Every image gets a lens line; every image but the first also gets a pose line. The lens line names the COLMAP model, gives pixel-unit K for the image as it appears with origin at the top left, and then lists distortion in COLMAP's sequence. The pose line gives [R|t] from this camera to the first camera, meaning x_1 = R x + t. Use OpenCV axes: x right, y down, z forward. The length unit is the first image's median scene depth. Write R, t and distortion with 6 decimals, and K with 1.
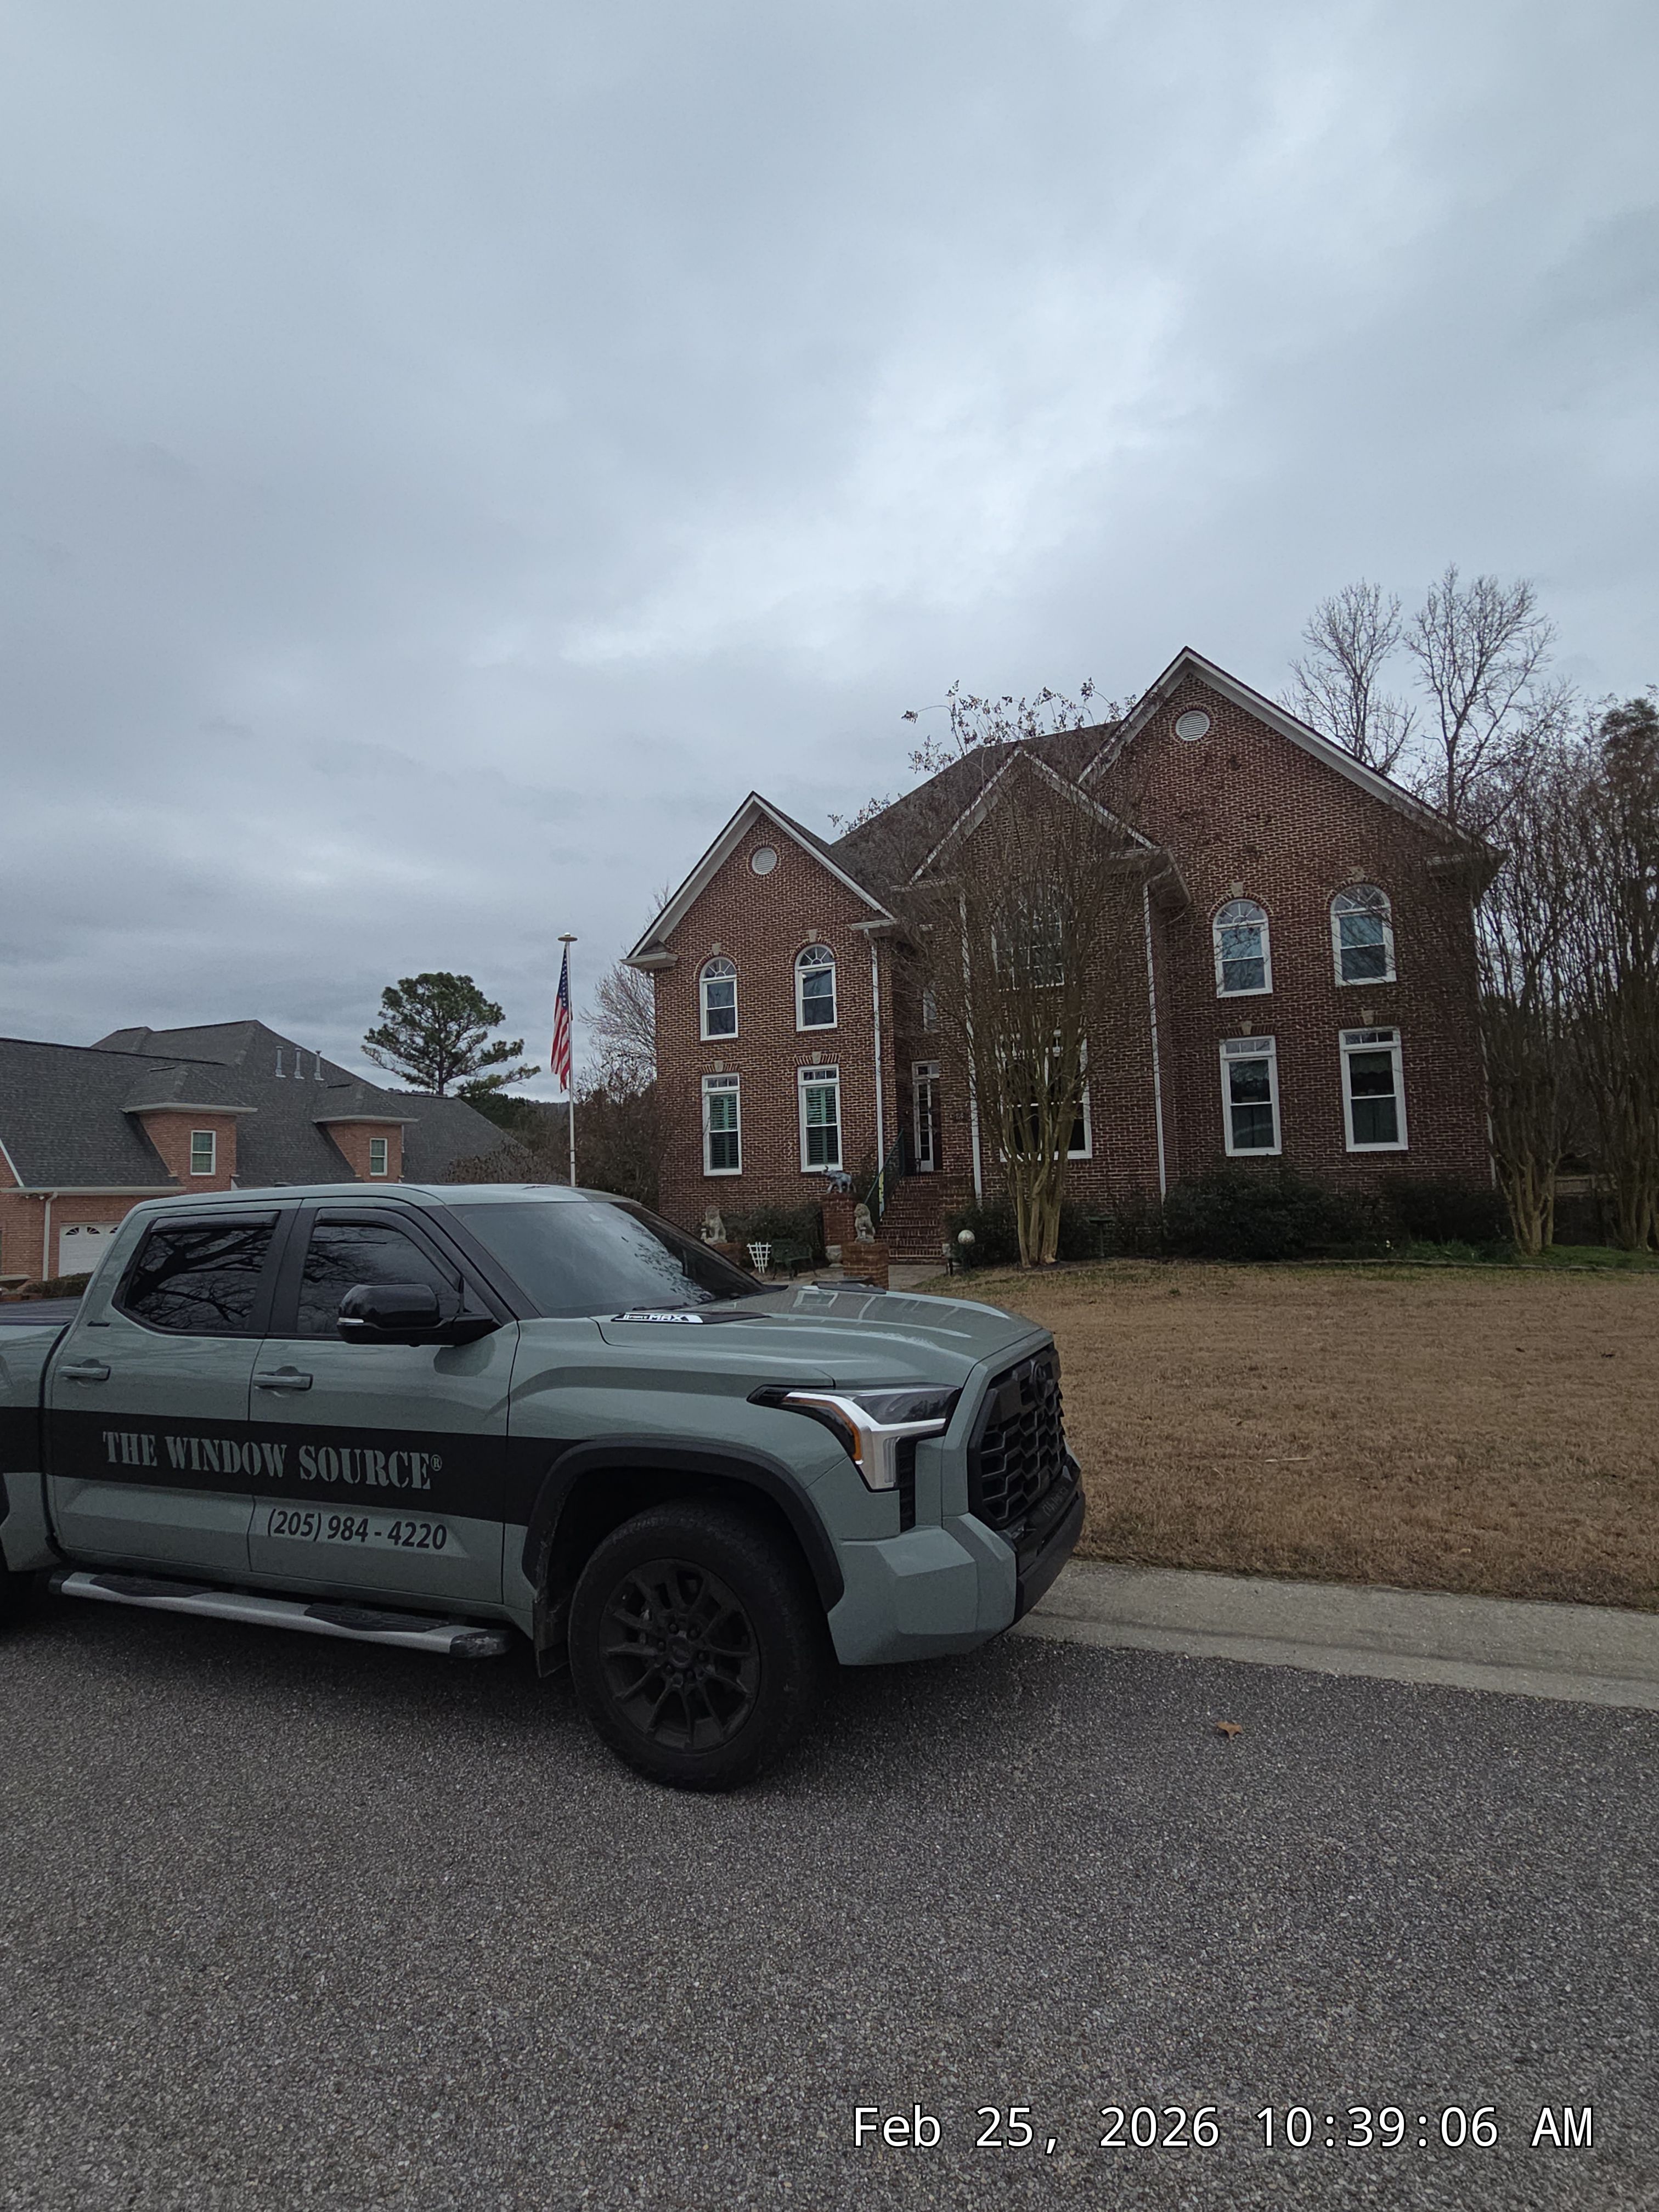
lens RADIAL K [[1089.9, 0, 816.2], [0, 1089.9, 1110.3], [0, 0, 1]] dist [0.001247, 0.000425]
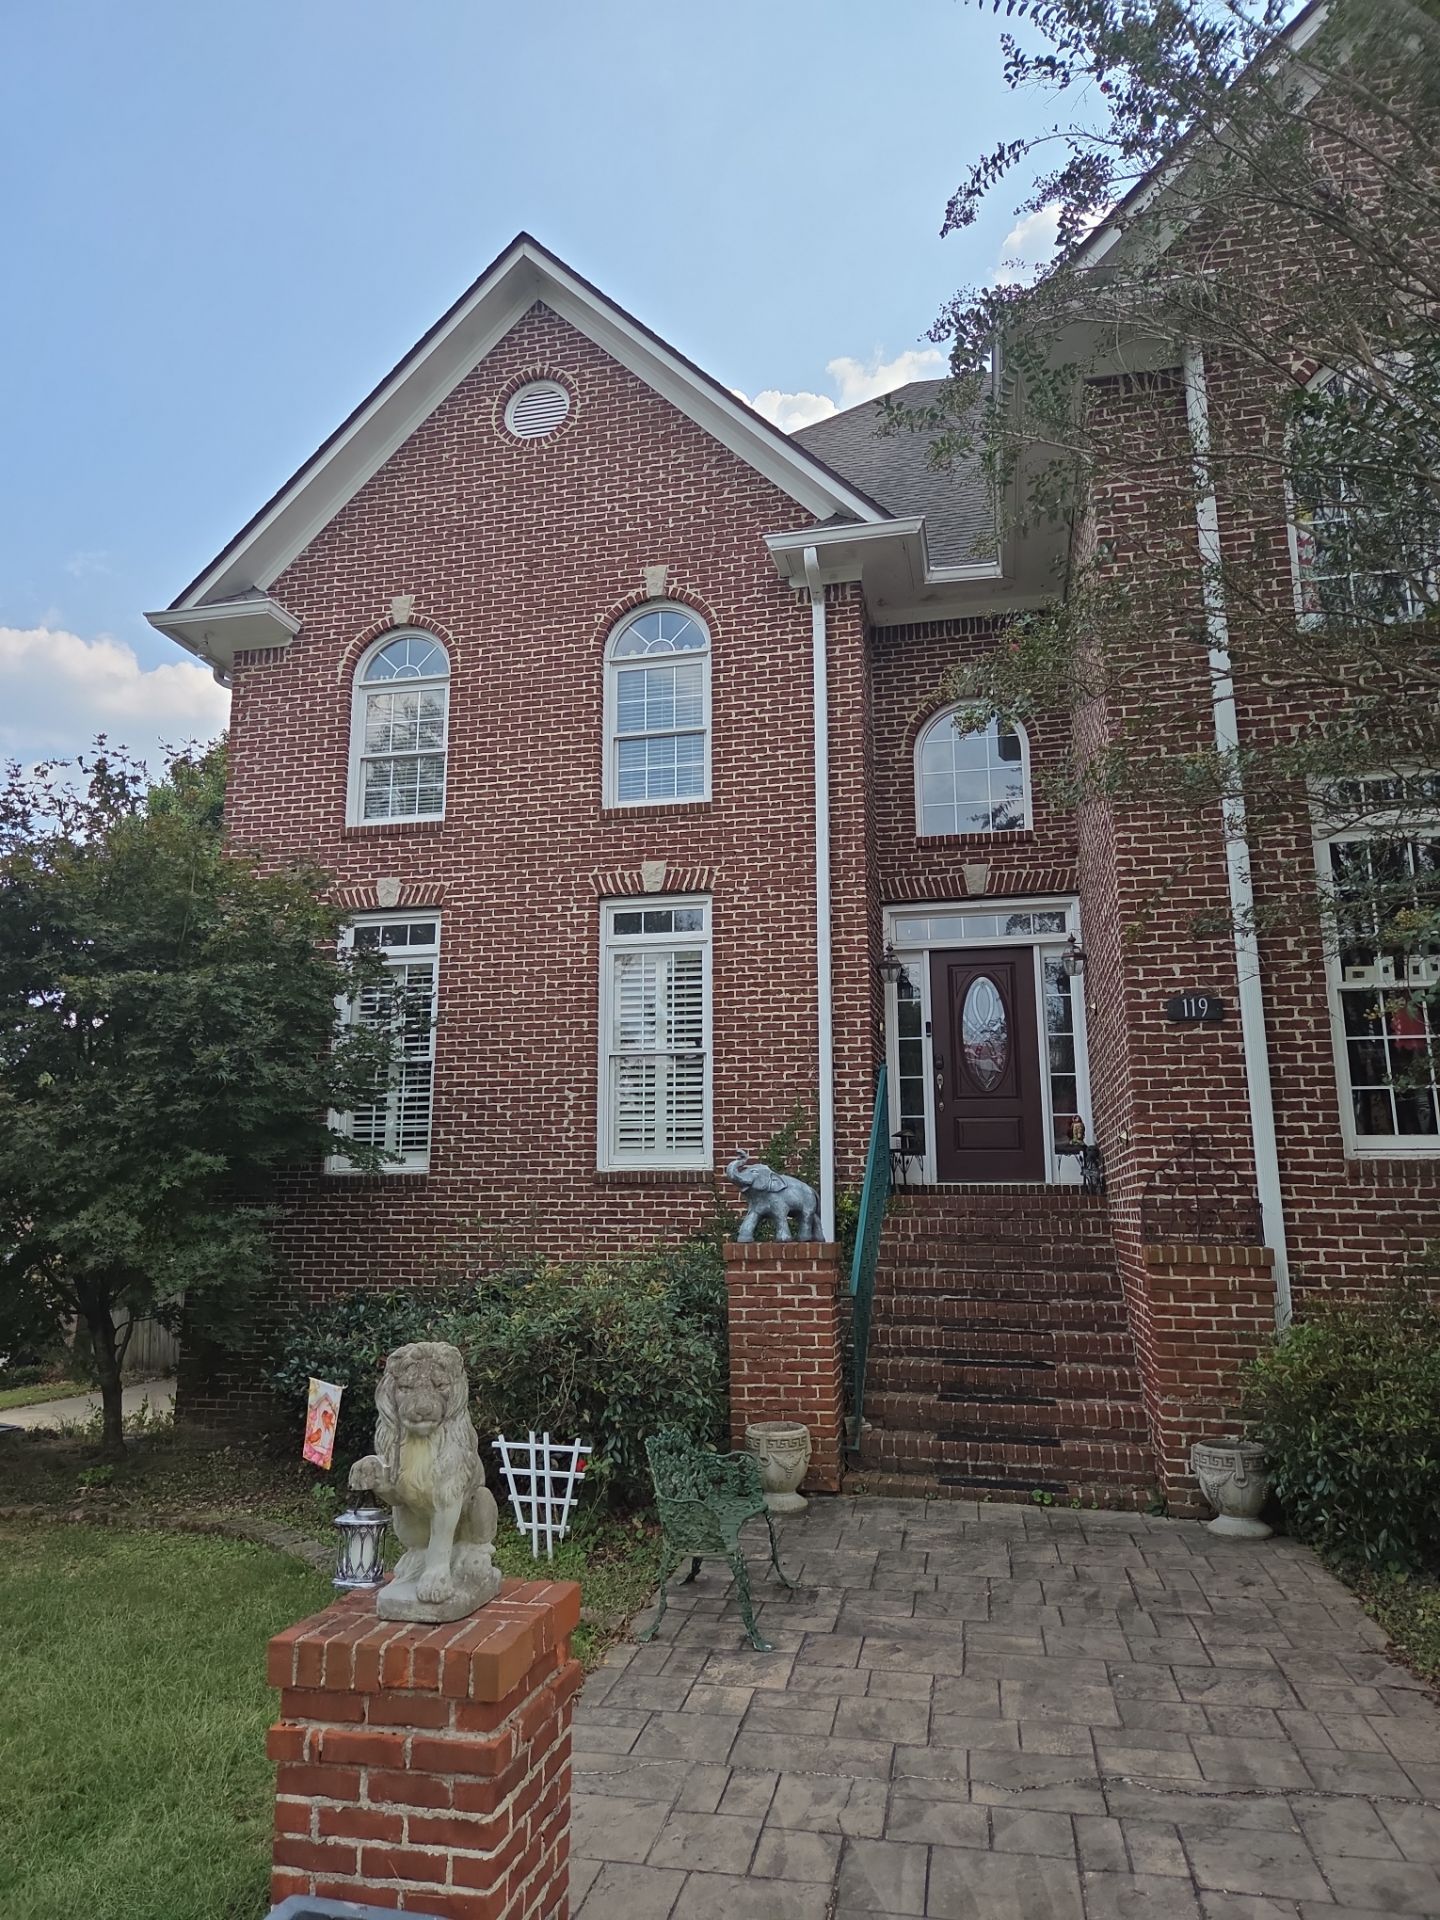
lens RADIAL K [[1271.8, 0, 696.6], [0, 1271.8, 945.9], [0, 0, 1]] dist [0.107152, -0.102404]
pose [[0.980656, 0.069637, 0.182933, -0.066828], [-0.045006, 0.989754, -0.135506, 0.037921], [-0.190495, 0.124651, 0.973742, 0.561750]]
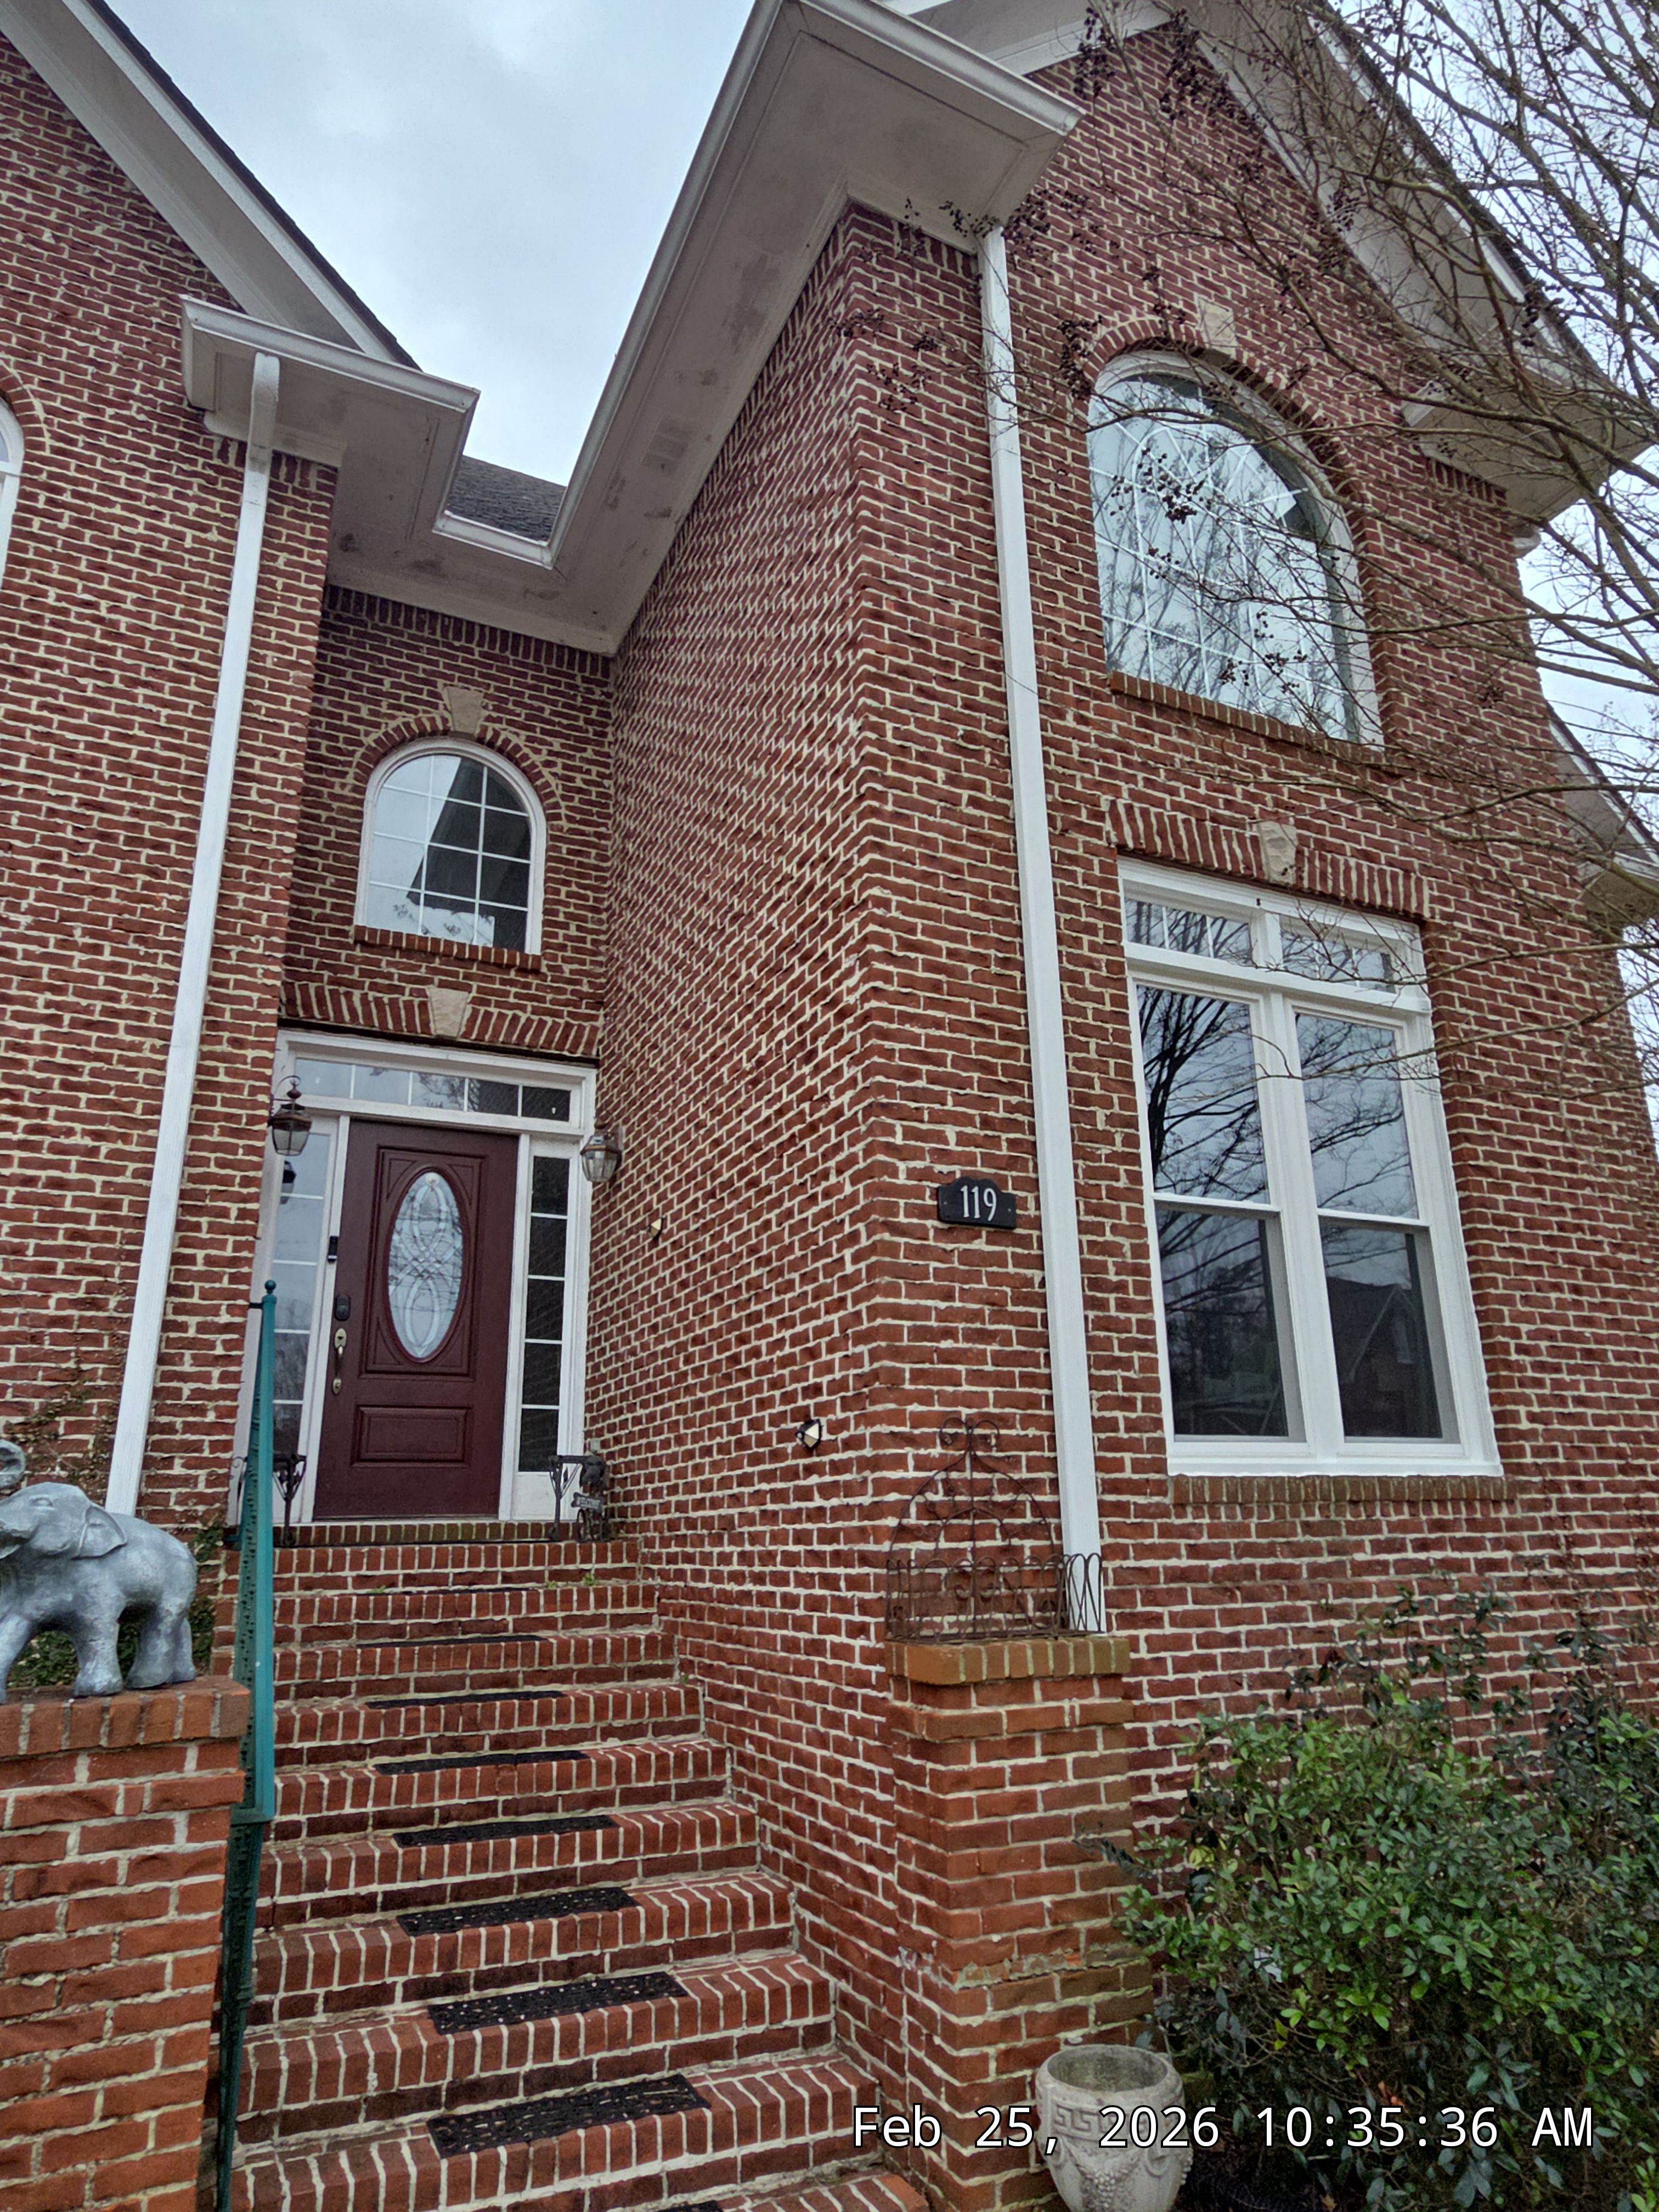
lens RADIAL K [[1354.0, 0, 817.5], [0, 1354.0, 1125.4], [0, 0, 1]] dist [0.005498, -0.003529]
pose [[0.646854, 0.240102, 0.723831, -0.041997], [-0.059130, 0.962078, -0.266289, 0.045694], [-0.760318, 0.129450, 0.636521, 0.743379]]
